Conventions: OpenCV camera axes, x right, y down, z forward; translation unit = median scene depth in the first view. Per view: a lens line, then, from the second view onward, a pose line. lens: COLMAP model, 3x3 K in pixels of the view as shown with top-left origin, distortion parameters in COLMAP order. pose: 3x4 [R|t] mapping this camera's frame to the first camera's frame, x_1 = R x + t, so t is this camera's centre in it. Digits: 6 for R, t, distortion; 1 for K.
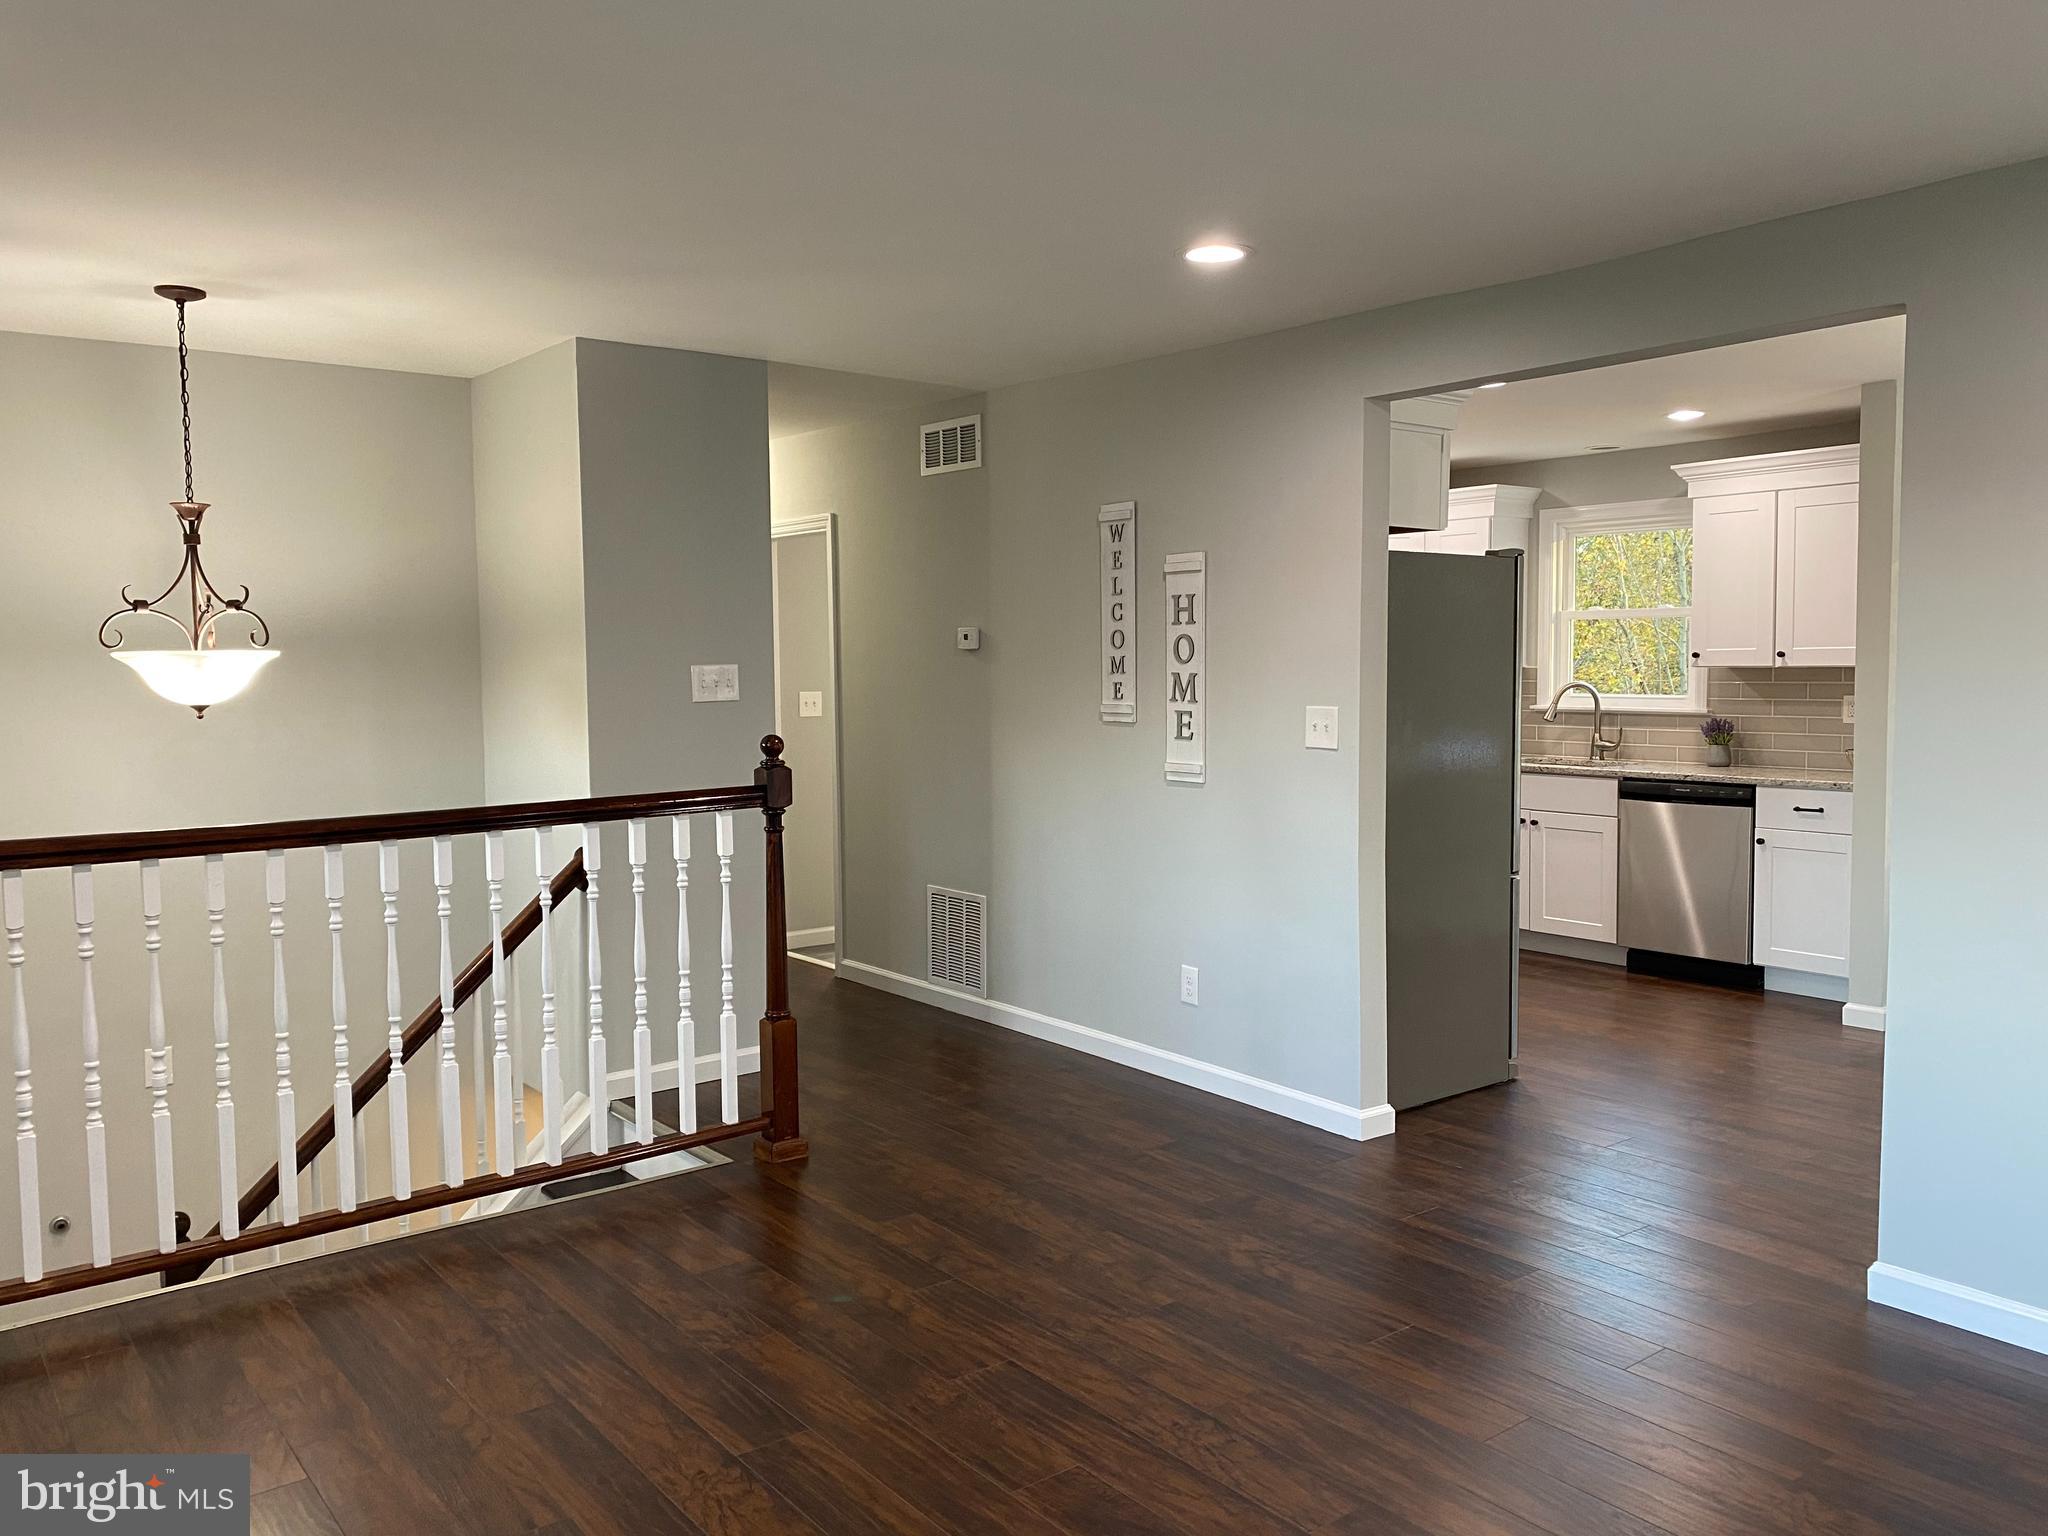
lens RADIAL K [[1570.3, 0, 1032.6], [0, 1570.3, 753.9], [0, 0, 1]] dist [0.054101, -0.062016]
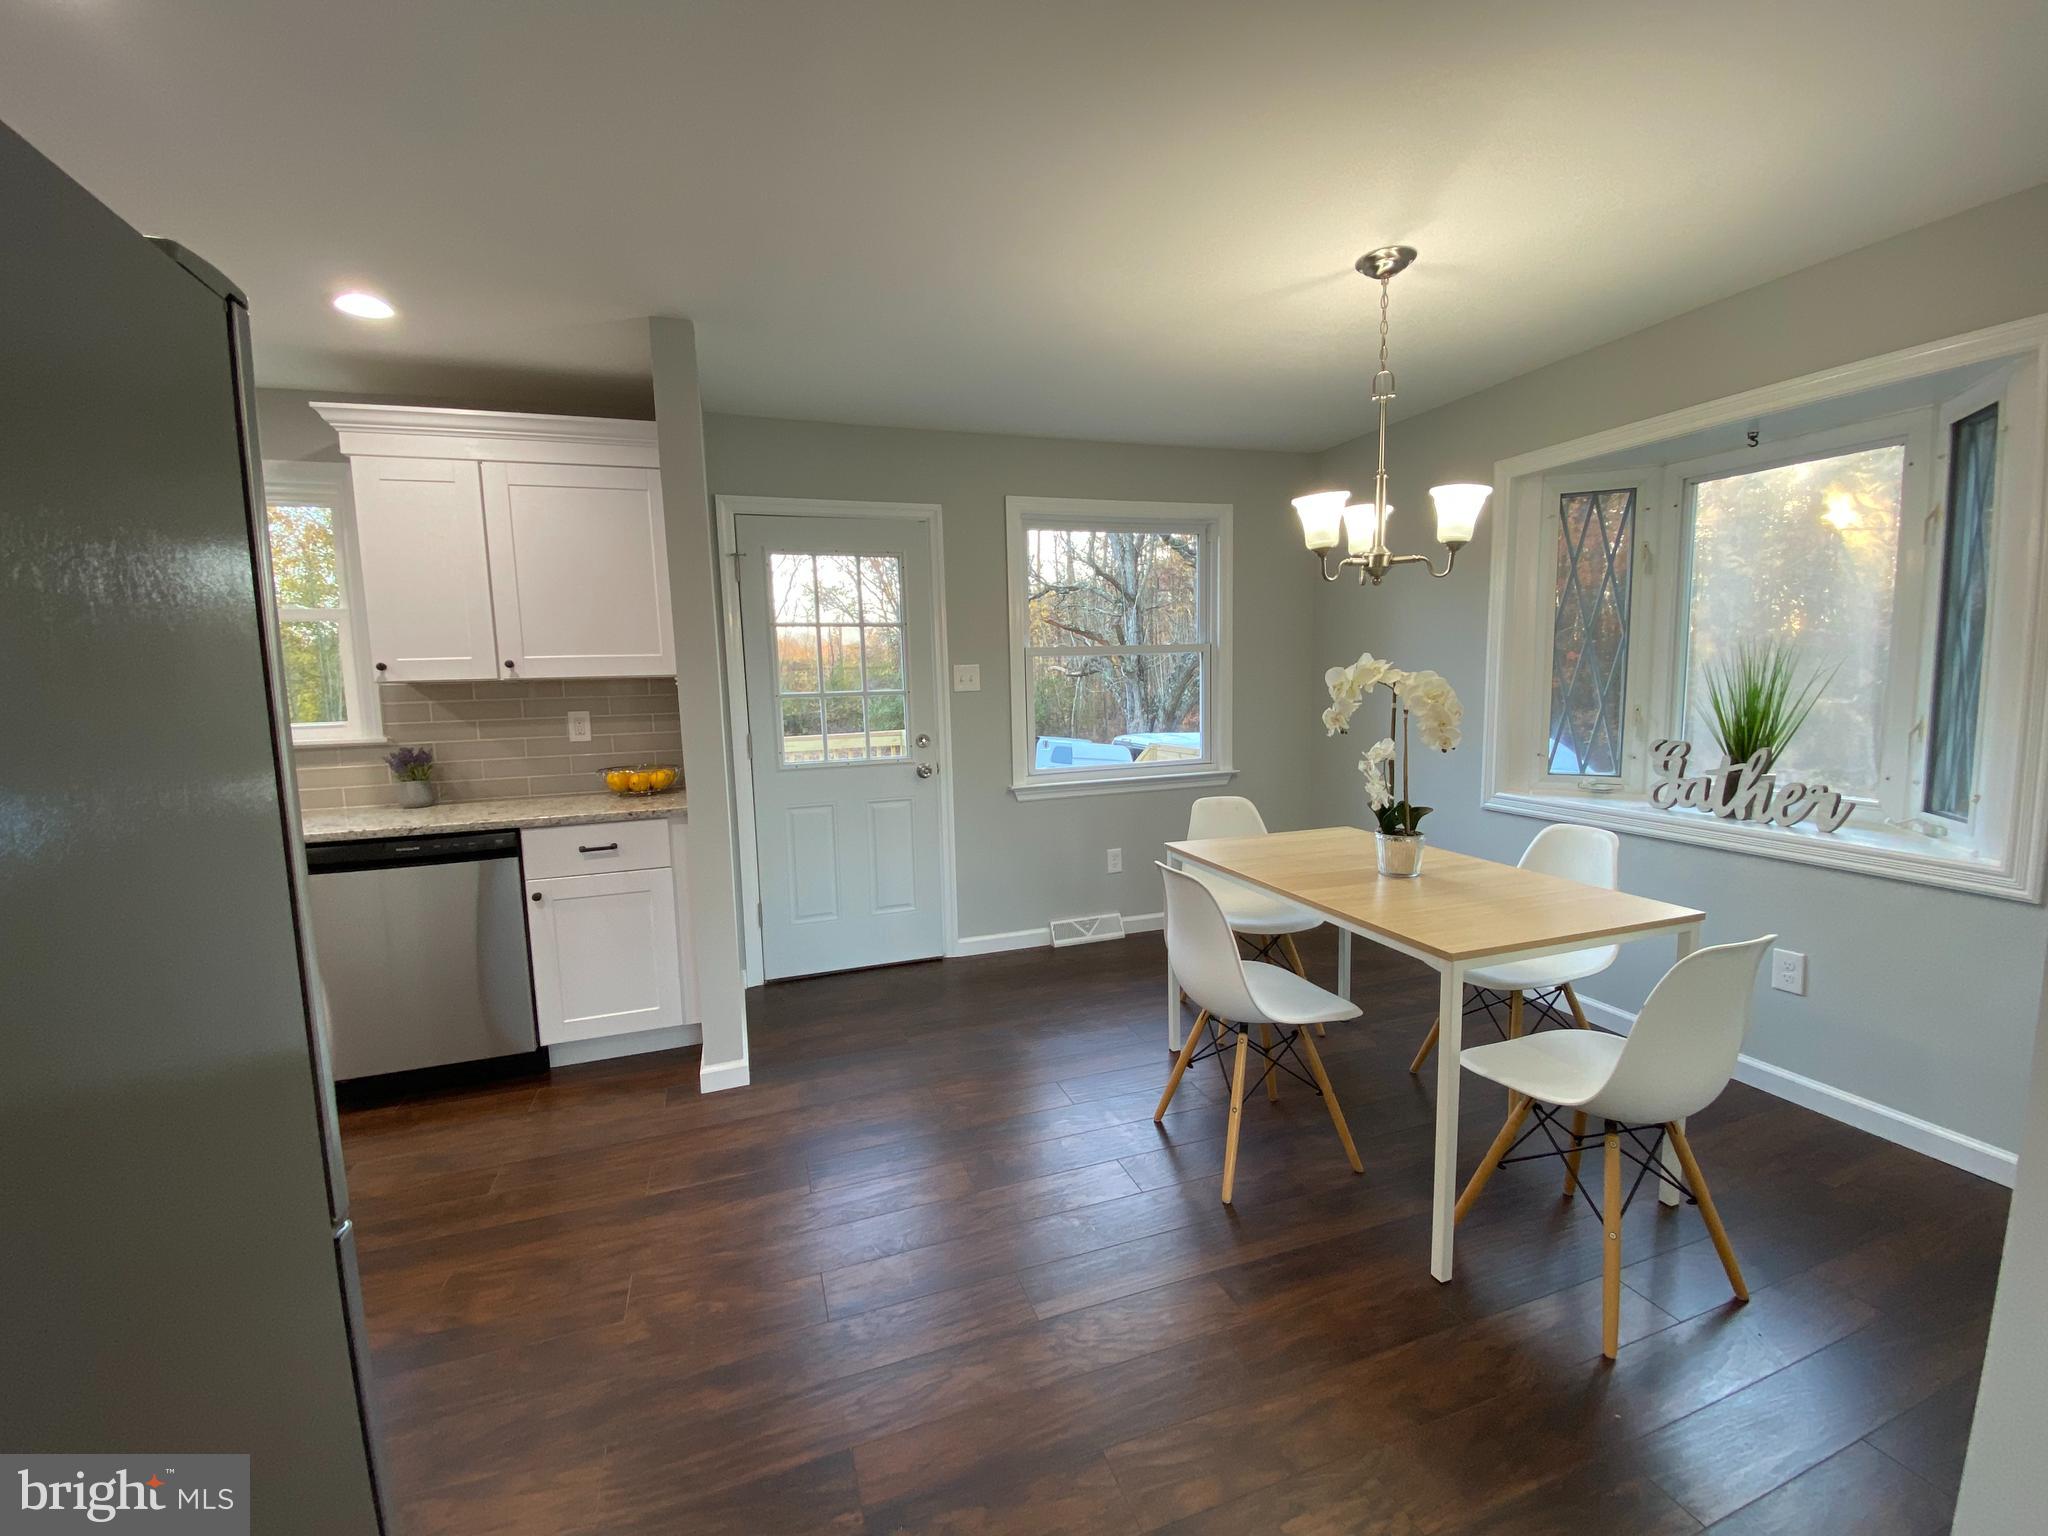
lens RADIAL K [[829.0, 0, 1023.8], [0, 829.0, 766.1], [0, 0, 1]] dist [0.027223, -0.025268]
pose [[0.323585, -0.102888, 0.940588, 0.135572], [0.076272, 0.993672, 0.082455, -0.024382], [-0.943120, 0.045059, 0.329385, 0.571517]]
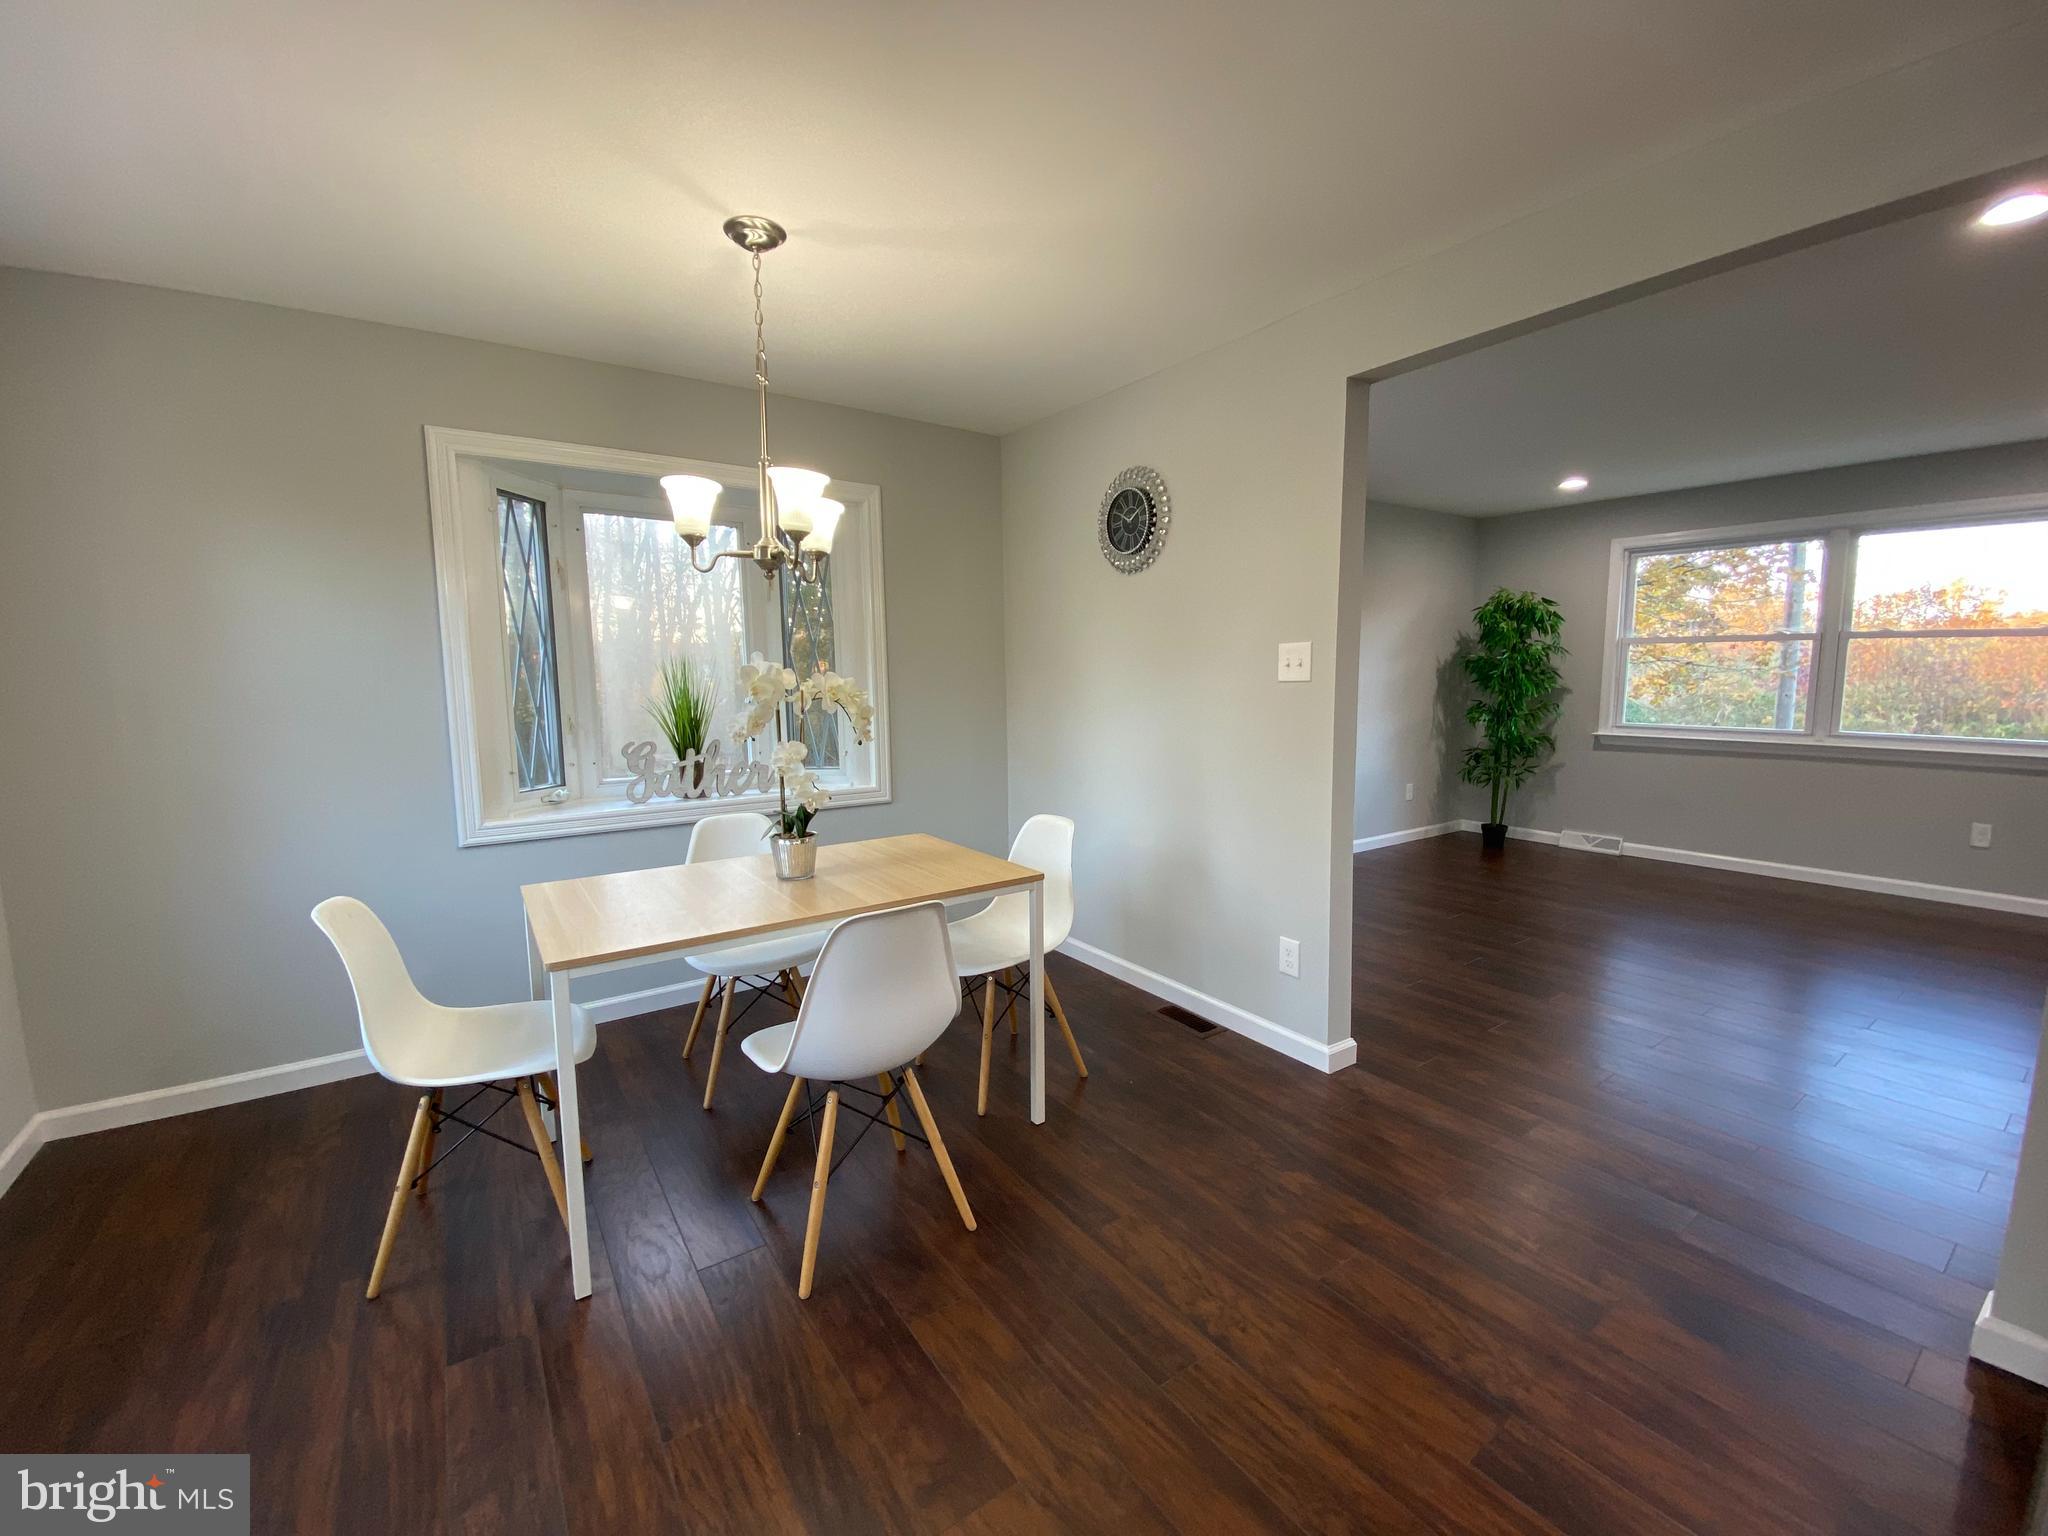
lens RADIAL K [[829.0, 0, 1023.8], [0, 829.0, 766.1], [0, 0, 1]] dist [0.027223, -0.025268]
pose [[-0.998252, 0.014492, 0.057304, 0.385568], [0.023971, 0.985434, 0.168363, -0.038807], [-0.054029, 0.169442, -0.984058, 0.853260]]
